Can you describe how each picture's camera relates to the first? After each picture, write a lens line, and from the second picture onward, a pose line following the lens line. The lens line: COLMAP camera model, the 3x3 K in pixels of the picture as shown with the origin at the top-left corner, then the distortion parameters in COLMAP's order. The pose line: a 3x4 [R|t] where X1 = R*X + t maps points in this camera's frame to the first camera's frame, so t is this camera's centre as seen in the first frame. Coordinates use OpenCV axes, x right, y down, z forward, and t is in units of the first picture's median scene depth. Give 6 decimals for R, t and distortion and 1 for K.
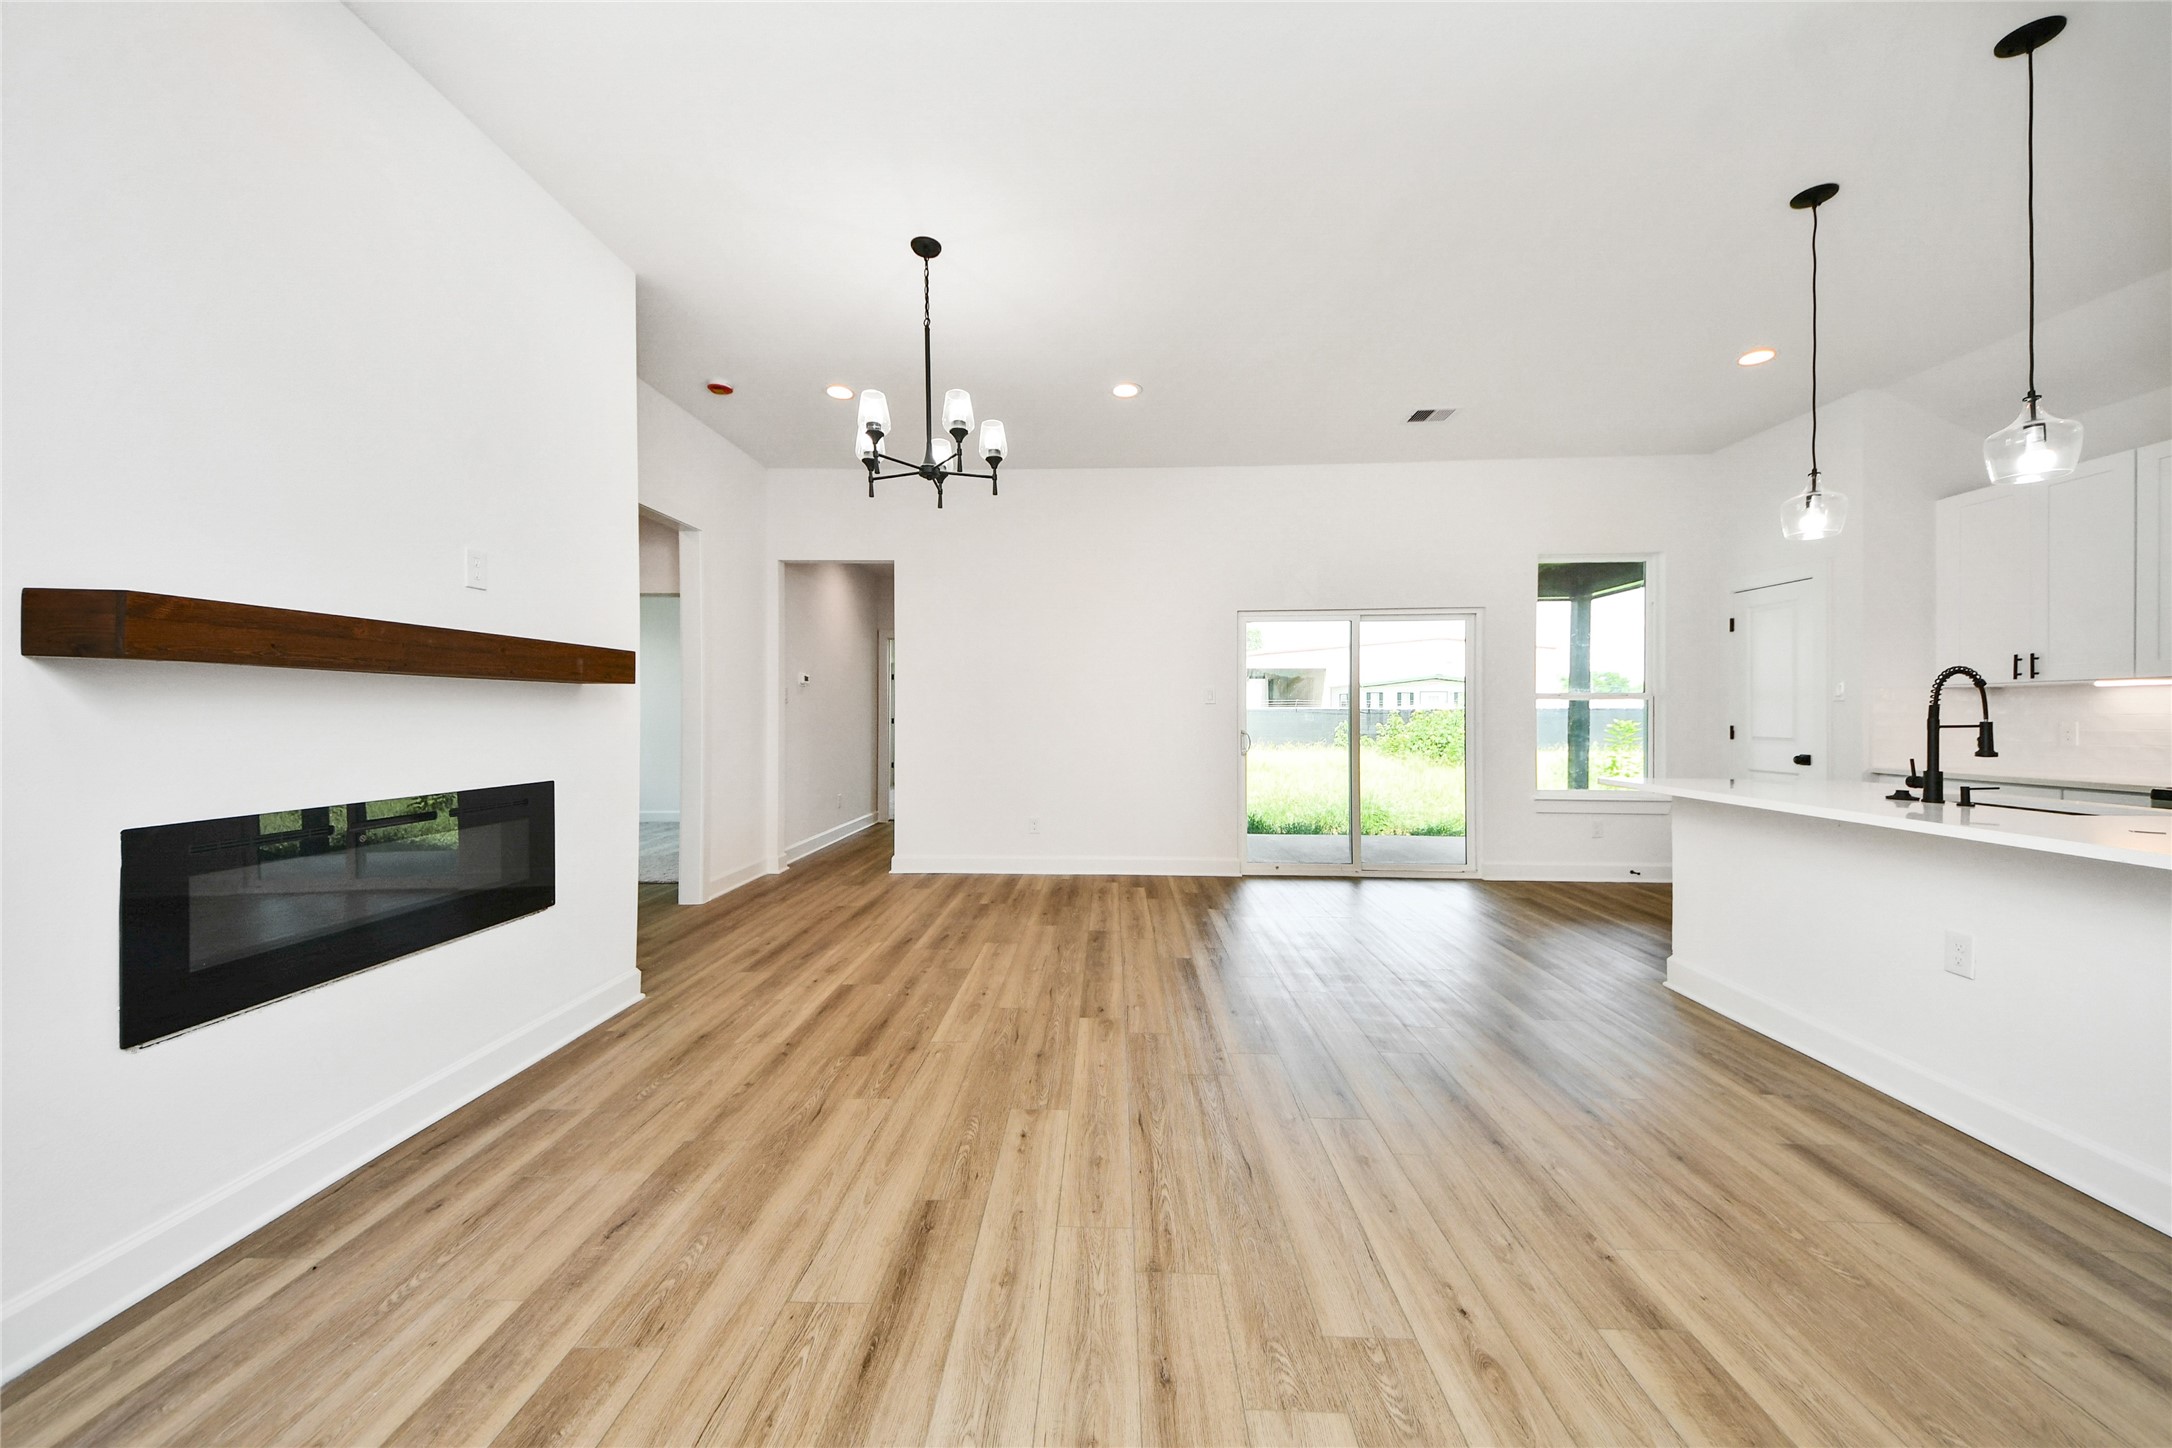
lens RADIAL K [[758.7, 0, 1085.5], [0, 758.7, 713.0], [0, 0, 1]] dist [0.056166, -0.023119]
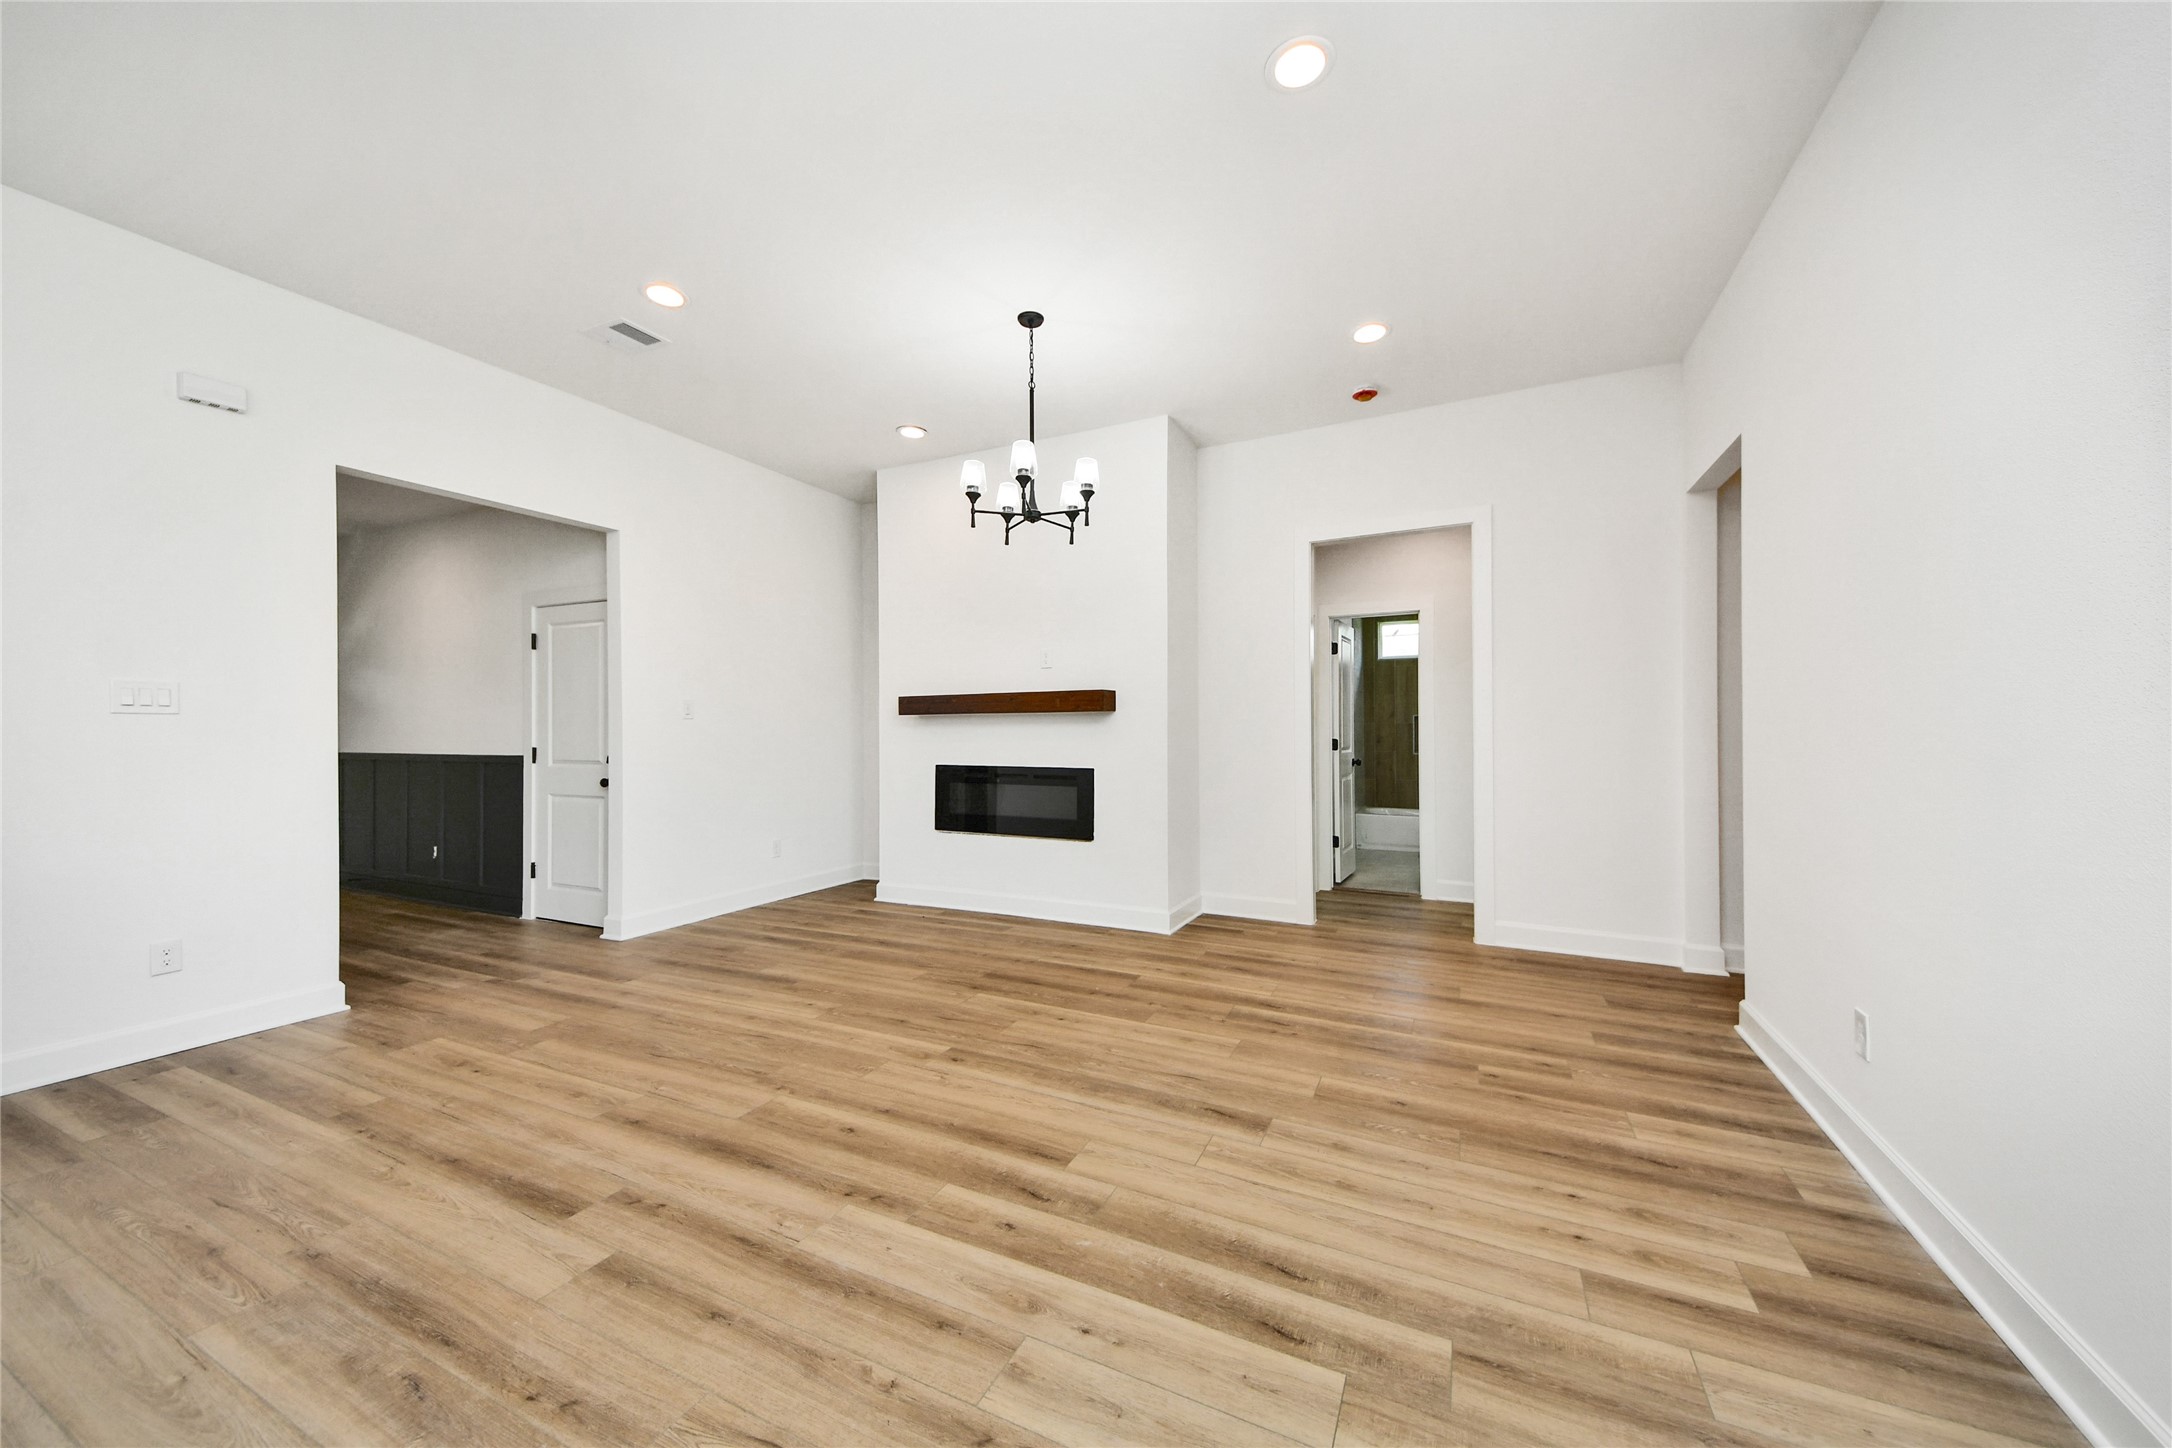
lens RADIAL K [[769.9, 0, 1091.8], [0, 769.9, 720.7], [0, 0, 1]] dist [0.056160, -0.019594]
pose [[-0.399268, -0.006204, -0.916813, 0.975239], [0.006086, 0.999937, -0.009417, -0.001564], [0.916814, -0.009340, -0.399205, 1.849217]]
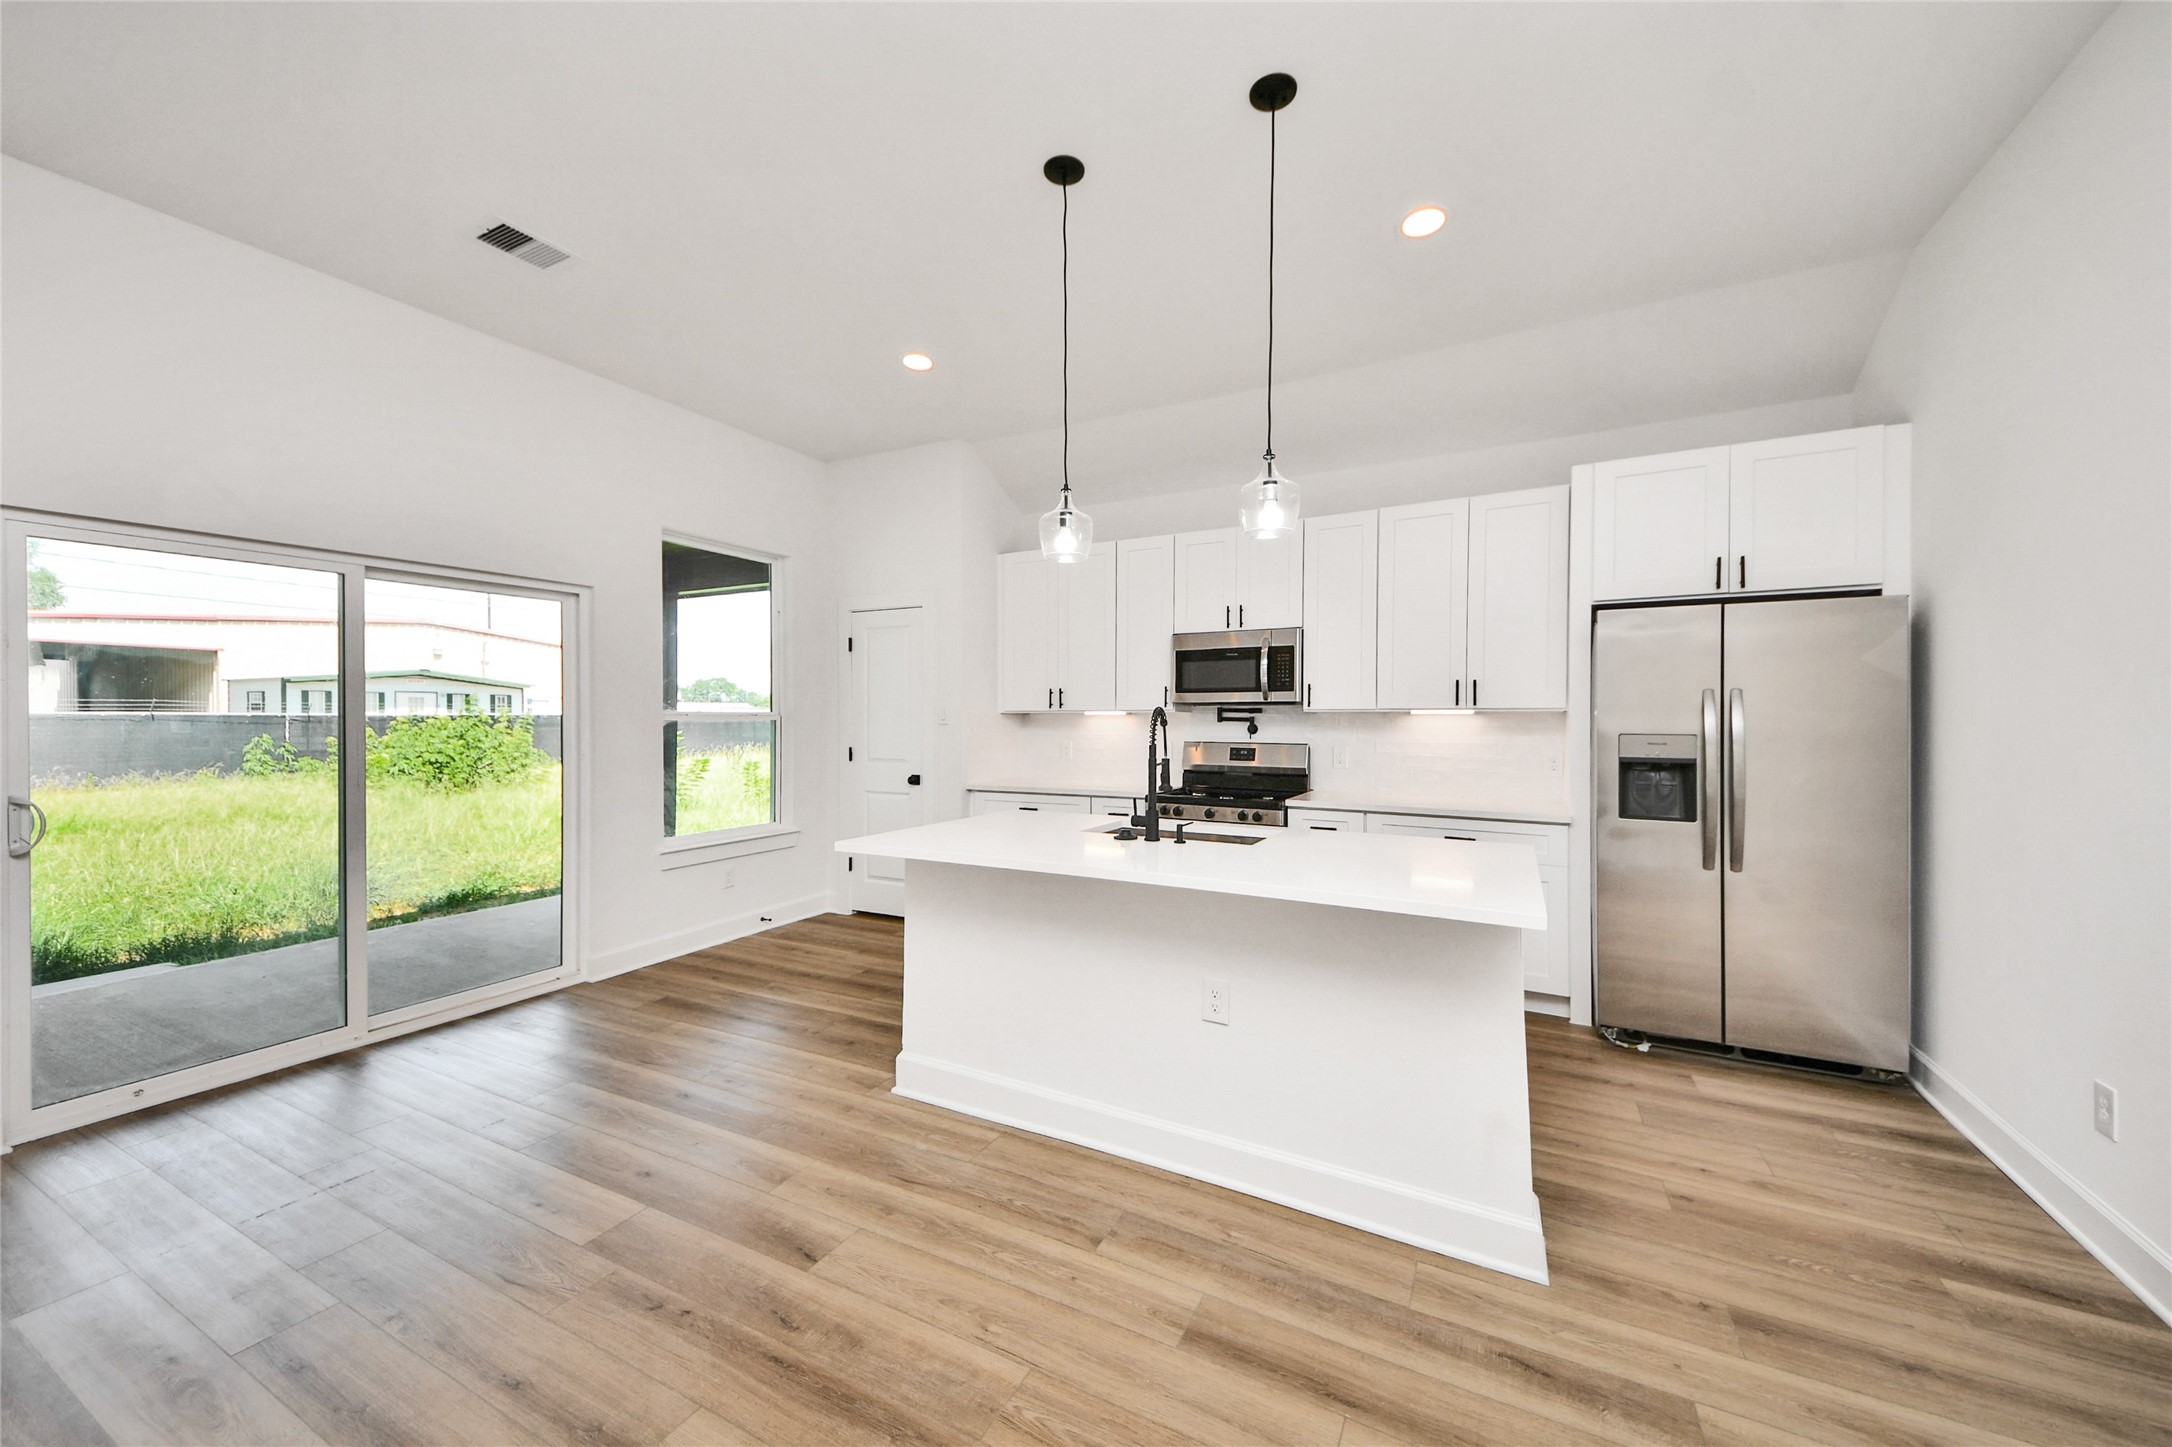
lens RADIAL K [[793.4, 0, 1086.0], [0, 793.4, 723.5], [0, 0, 1]] dist [0.057644, -0.019327]
pose [[0.434484, -0.007633, 0.900647, 0.122928], [-0.000102, 0.999964, 0.008525, -0.046723], [-0.900679, -0.003796, 0.434468, 0.631909]]
